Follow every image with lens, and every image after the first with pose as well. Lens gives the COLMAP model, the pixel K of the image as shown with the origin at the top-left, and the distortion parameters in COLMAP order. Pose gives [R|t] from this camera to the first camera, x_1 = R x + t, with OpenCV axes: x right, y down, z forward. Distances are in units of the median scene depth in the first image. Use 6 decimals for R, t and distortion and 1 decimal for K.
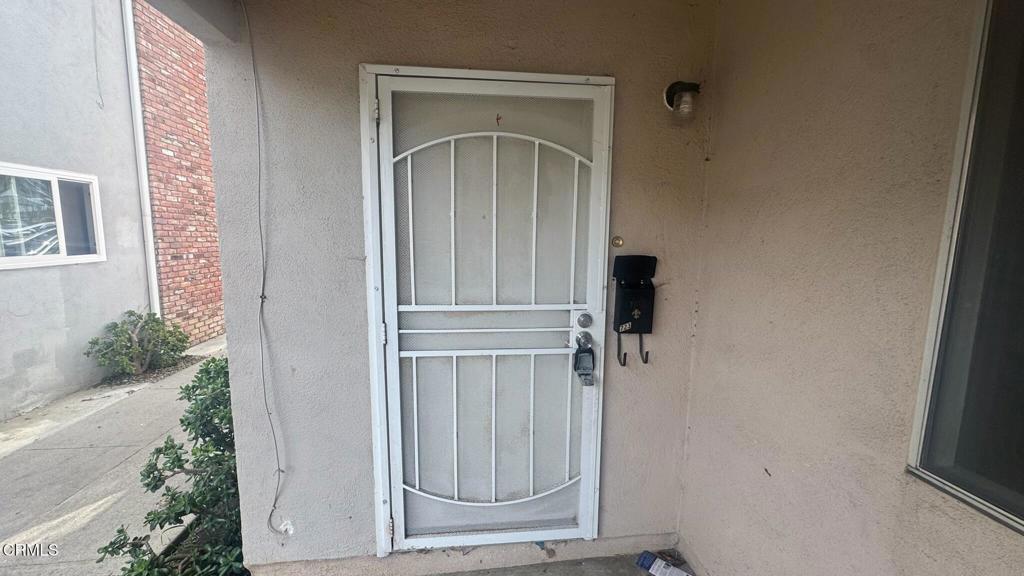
lens RADIAL K [[408.6, 0, 512.0], [0, 408.6, 288.0], [0, 0, 1]] dist [-0.002050, -0.000207]
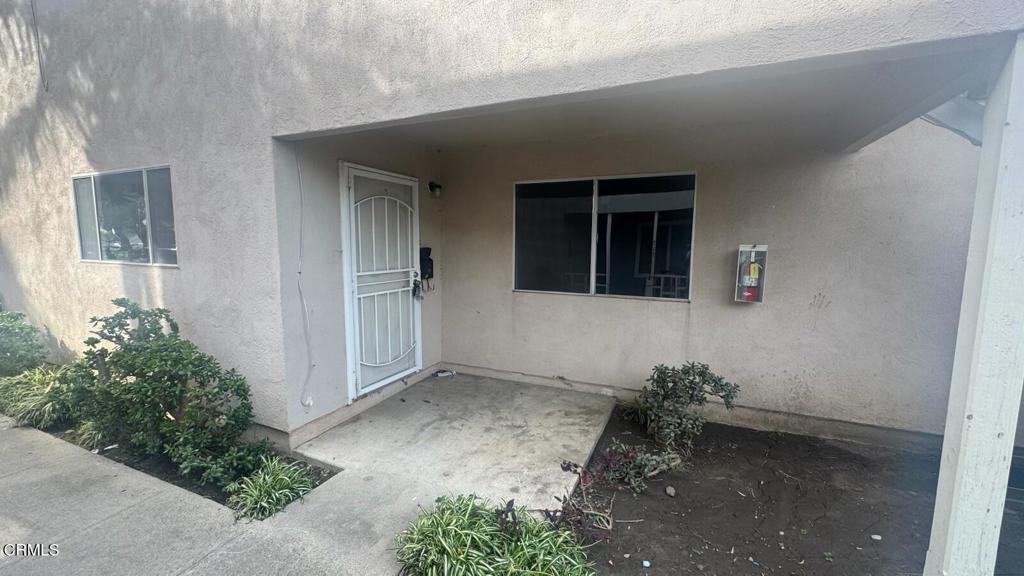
lens RADIAL K [[408.6, 0, 512.0], [0, 408.6, 288.0], [0, 0, 1]] dist [-0.002050, -0.000207]
pose [[0.505939, -0.101956, 0.856523, -1.613376], [0.116372, 0.991979, 0.049340, 0.105533], [-0.854683, 0.074712, 0.513745, -0.735074]]
